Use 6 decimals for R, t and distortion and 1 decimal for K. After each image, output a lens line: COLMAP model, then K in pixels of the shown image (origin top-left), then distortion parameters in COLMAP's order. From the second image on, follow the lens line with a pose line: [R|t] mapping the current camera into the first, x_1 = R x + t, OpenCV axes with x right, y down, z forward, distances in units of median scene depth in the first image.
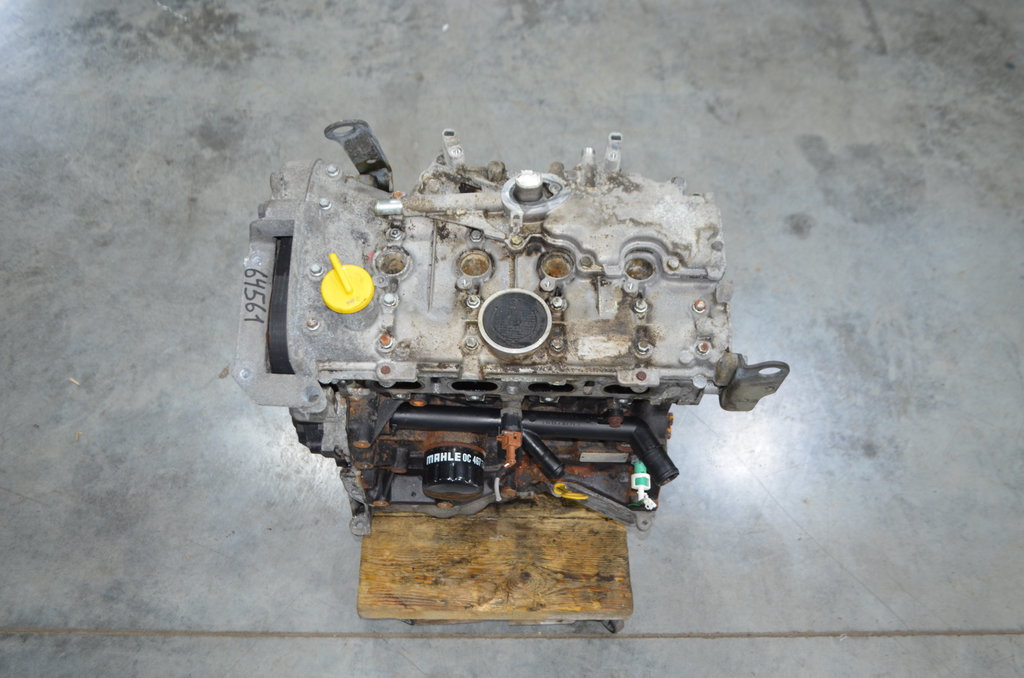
lens RADIAL K [[901.1, 0, 516.6], [0, 901.1, 346.0], [0, 0, 1]] dist [-0.071305, 0.012497]
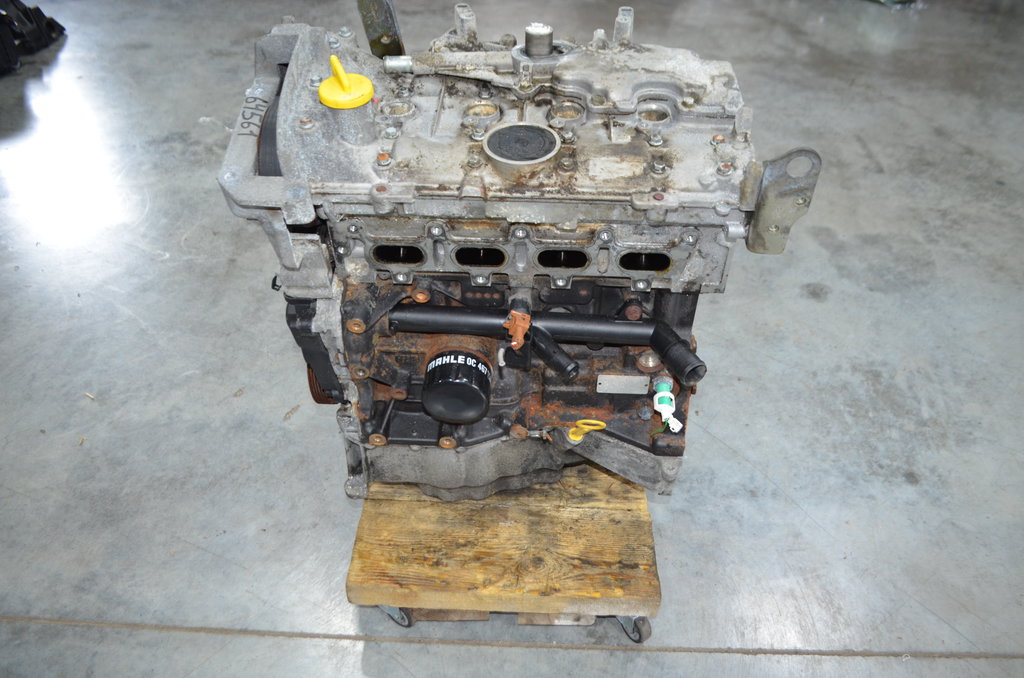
lens RADIAL K [[822.1, 0, 521.3], [0, 822.1, 358.4], [0, 0, 1]] dist [-0.077945, 0.012626]
pose [[0.999232, 0.009327, -0.038063, 0.019774], [-0.019723, 0.958987, -0.282762, 0.260367], [0.033864, 0.283295, 0.958435, 0.148561]]
